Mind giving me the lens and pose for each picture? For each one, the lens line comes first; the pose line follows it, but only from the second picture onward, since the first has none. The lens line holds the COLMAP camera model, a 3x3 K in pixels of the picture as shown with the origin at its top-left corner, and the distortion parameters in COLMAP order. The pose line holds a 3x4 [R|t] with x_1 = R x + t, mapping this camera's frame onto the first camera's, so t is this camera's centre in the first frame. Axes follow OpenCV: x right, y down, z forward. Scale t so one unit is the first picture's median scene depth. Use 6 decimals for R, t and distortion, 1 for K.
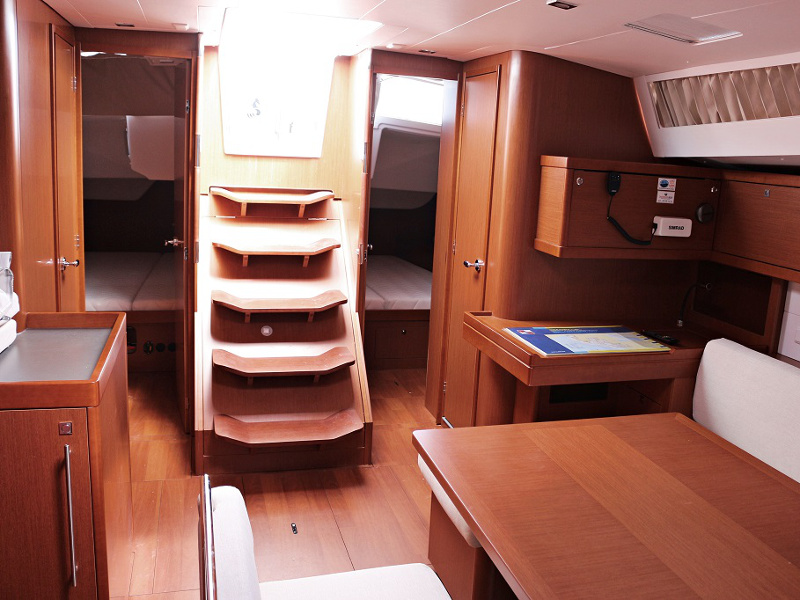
lens RADIAL K [[744.2, 0, 402.1], [0, 744.2, 298.1], [0, 0, 1]] dist [-0.087009, 0.000000]
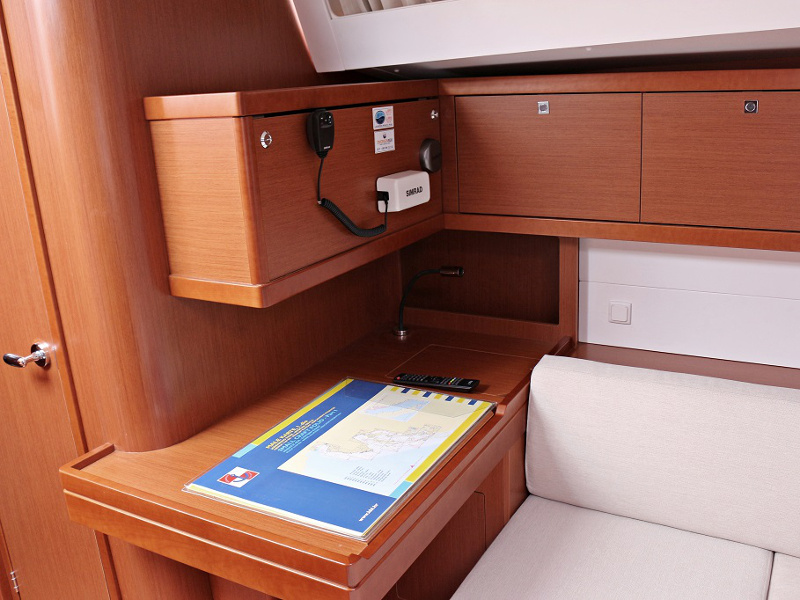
lens RADIAL K [[744.2, 0, 403.8], [0, 744.2, 292.2], [0, 0, 1]] dist [-0.087009, 0.000000]
pose [[0.693053, -0.296523, 0.657078, -0.031843], [0.238650, 0.954464, 0.179010, -0.125185], [-0.680238, 0.032749, 0.732259, 0.584690]]
